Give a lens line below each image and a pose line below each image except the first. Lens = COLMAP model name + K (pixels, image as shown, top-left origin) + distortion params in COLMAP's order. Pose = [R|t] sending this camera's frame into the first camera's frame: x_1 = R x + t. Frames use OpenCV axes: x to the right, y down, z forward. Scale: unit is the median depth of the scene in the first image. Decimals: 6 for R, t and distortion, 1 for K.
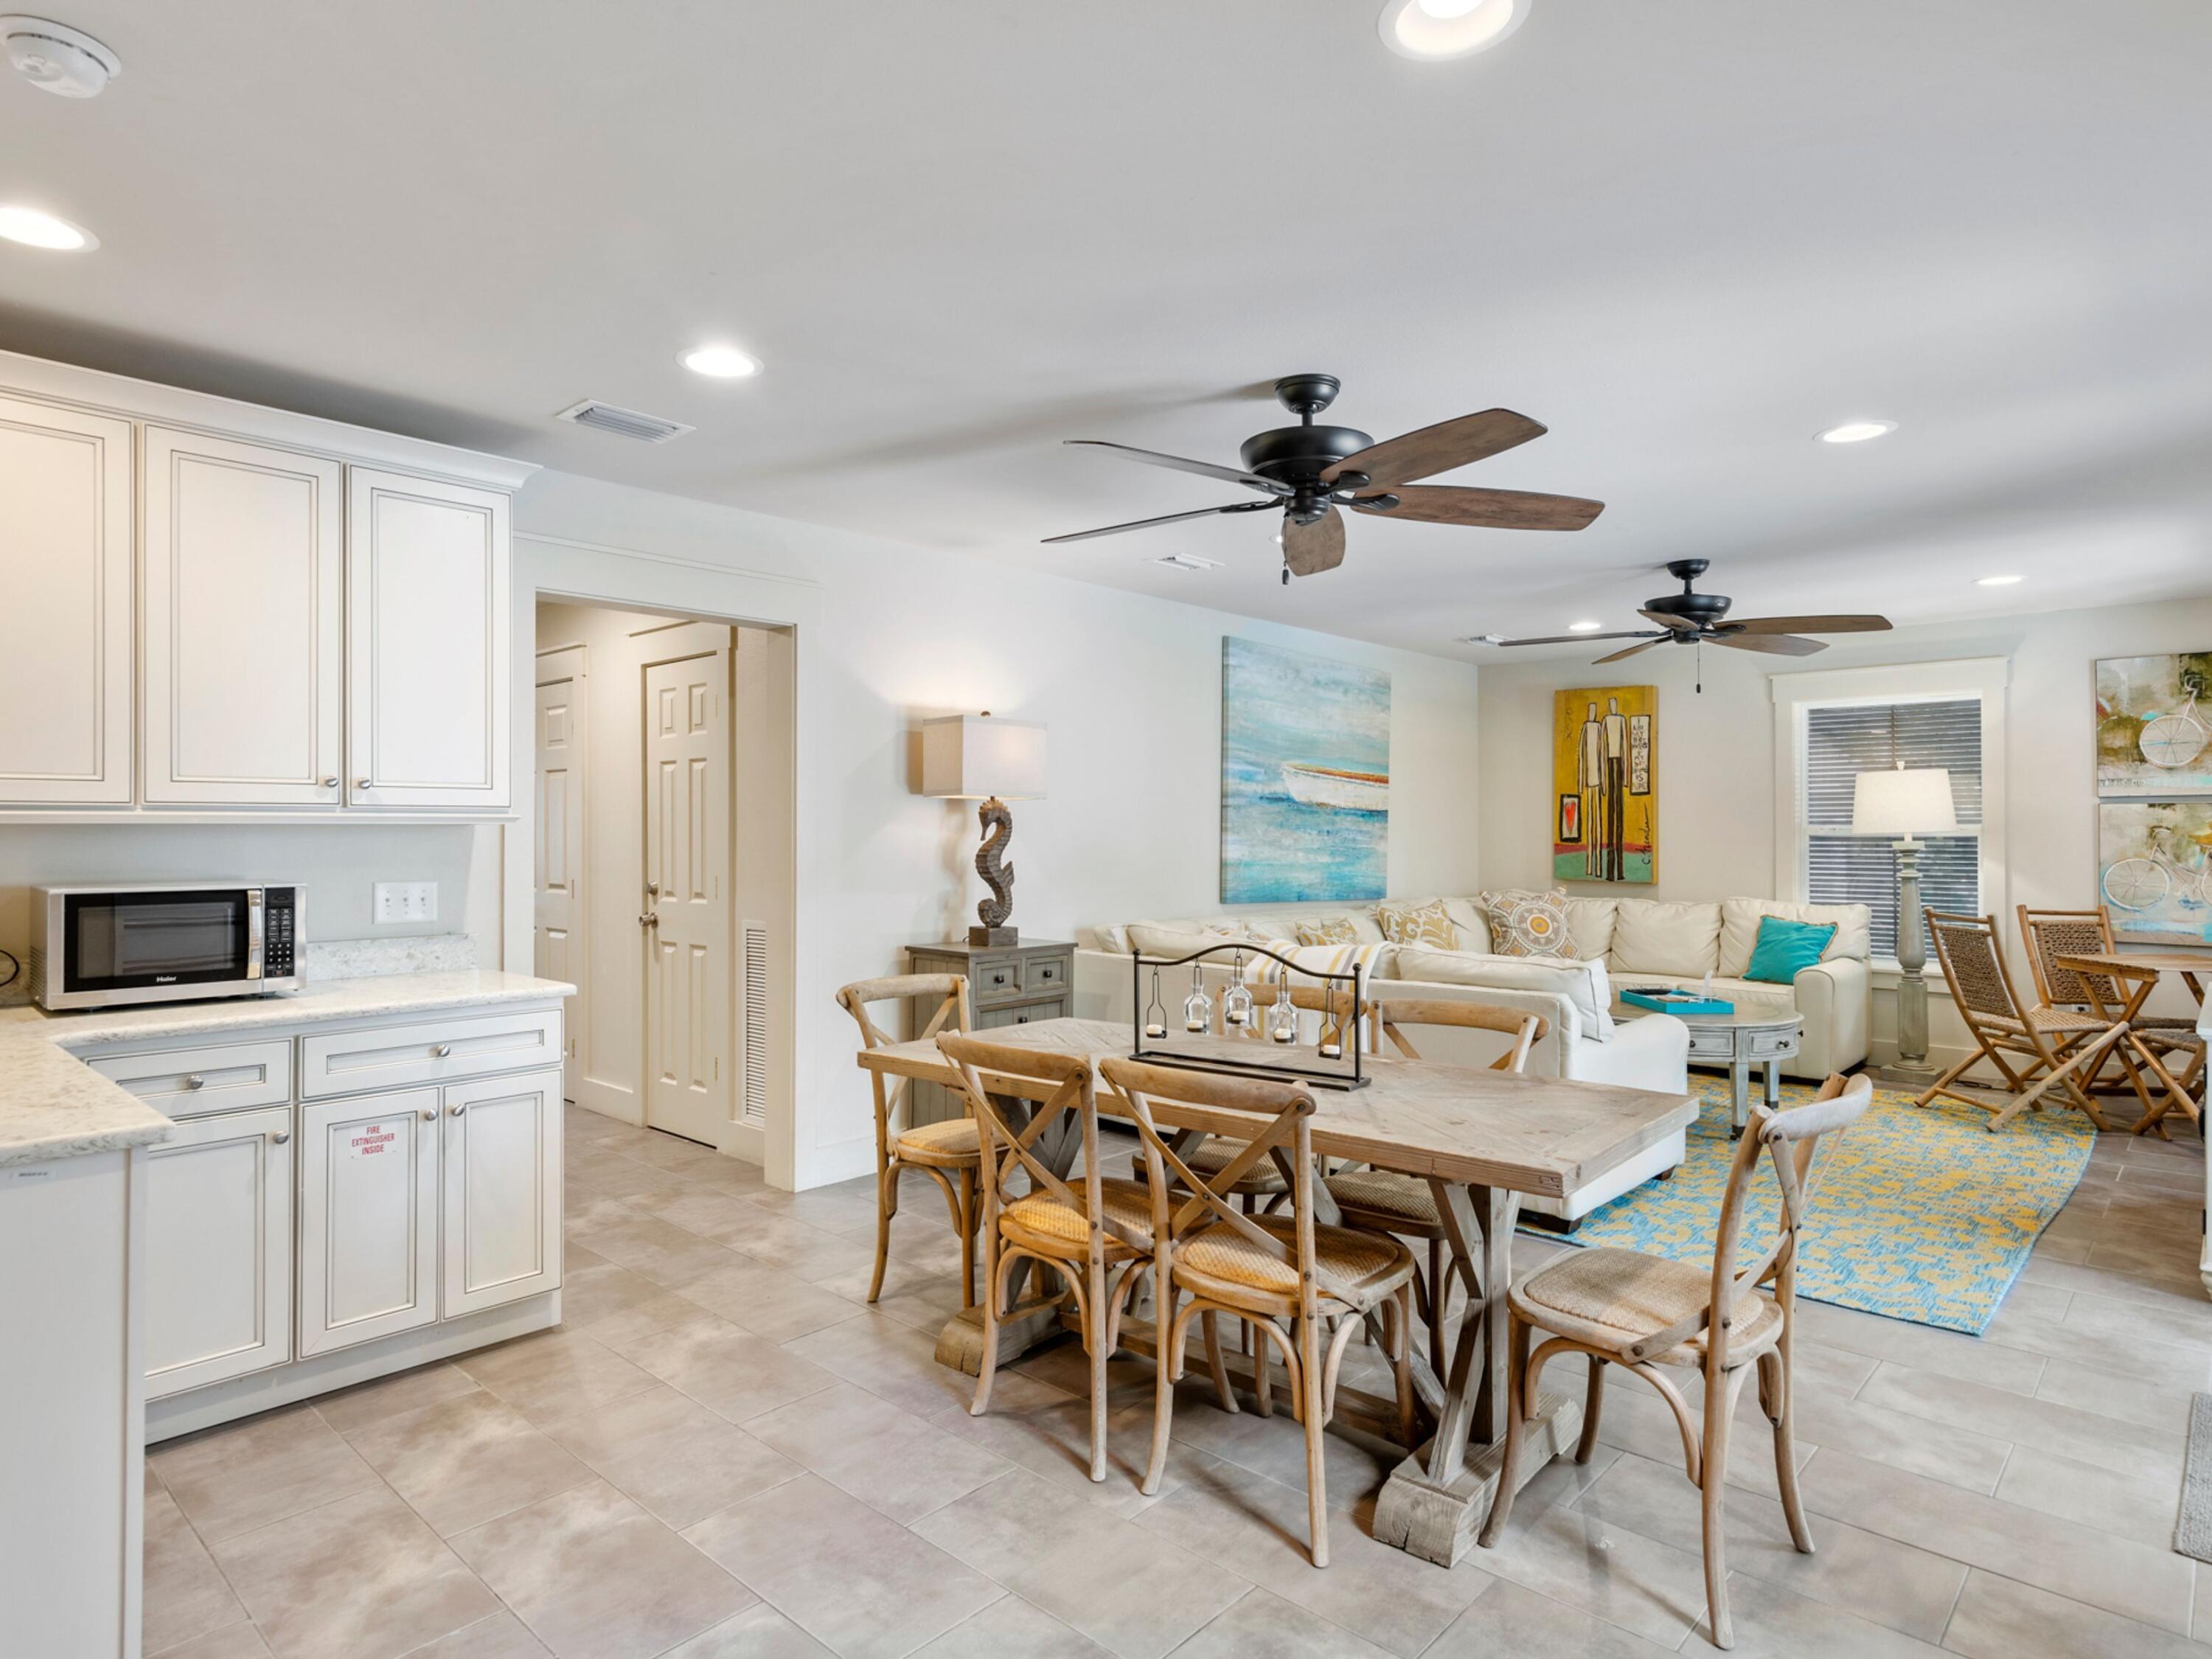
lens RADIAL K [[1224.7, 0, 1099.6], [0, 1224.7, 828.3], [0, 0, 1]] dist [0.000334, 0.000258]
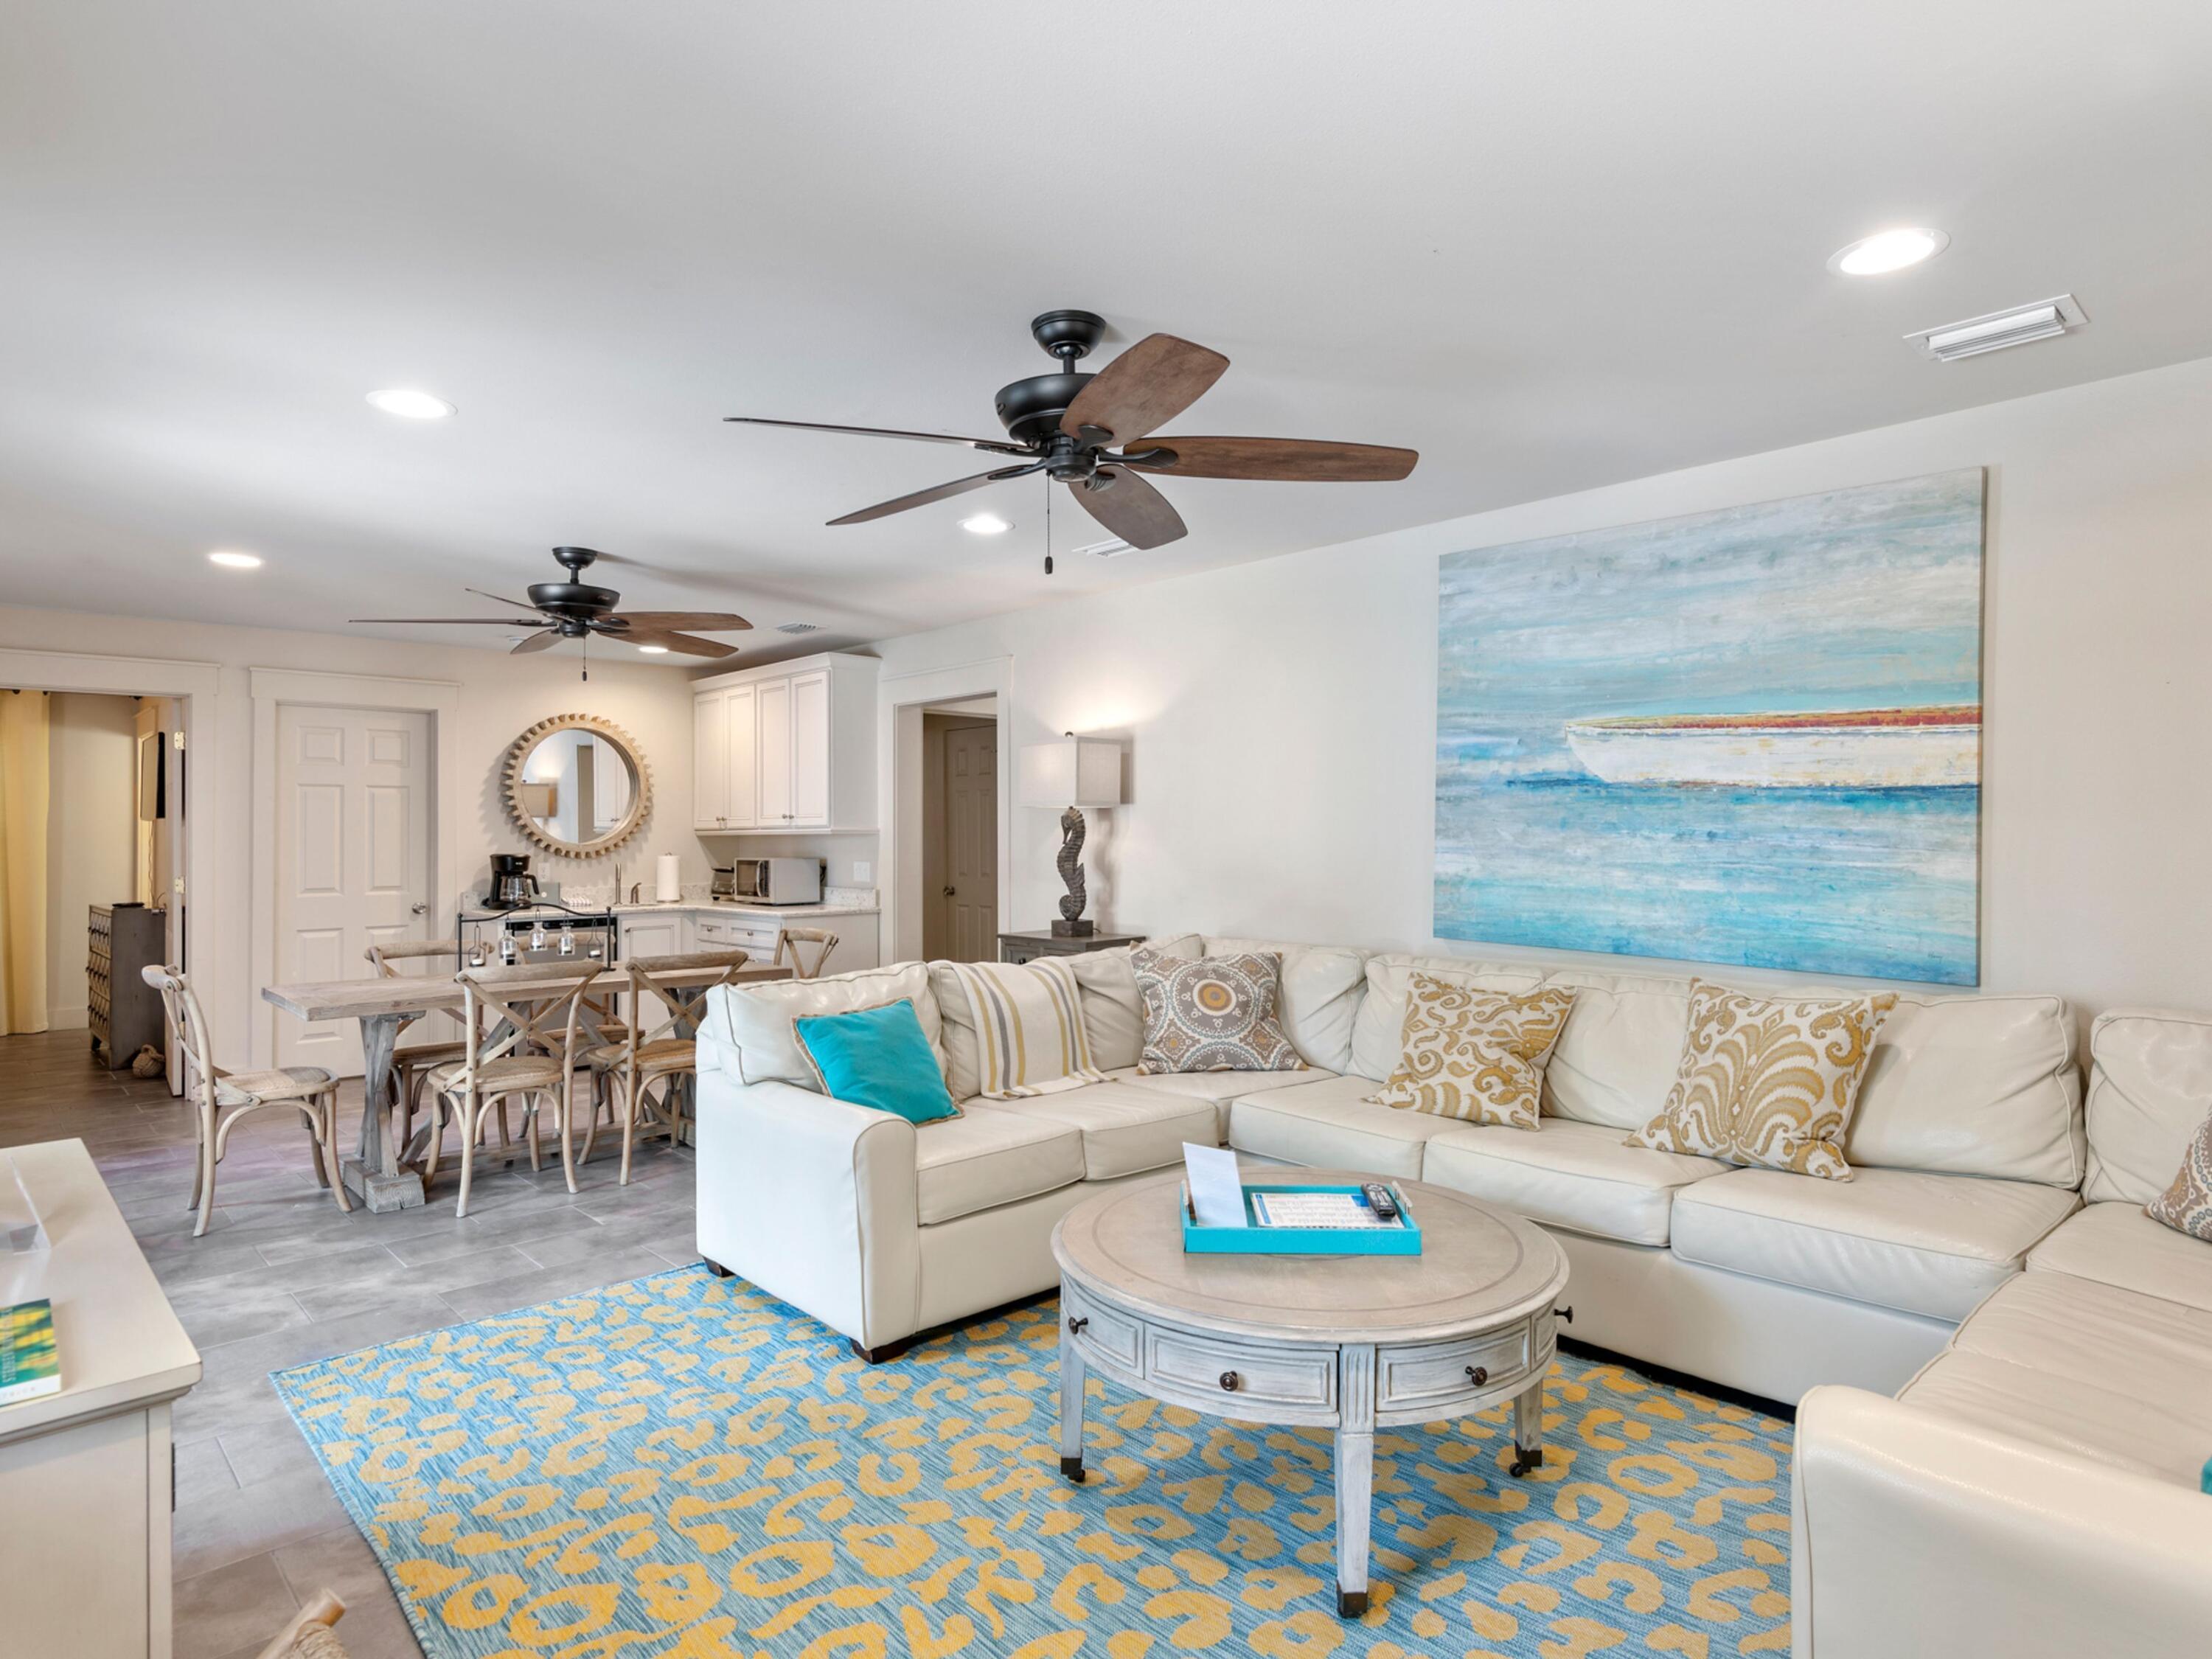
lens RADIAL K [[1224.7, 0, 1099.6], [0, 1224.7, 828.3], [0, 0, 1]] dist [0.000334, 0.000258]
pose [[-0.050344, -0.006905, -0.998708, 0.797105], [0.006473, 0.999953, -0.007240, 0.002507], [0.998711, -0.006829, -0.050296, 0.825863]]
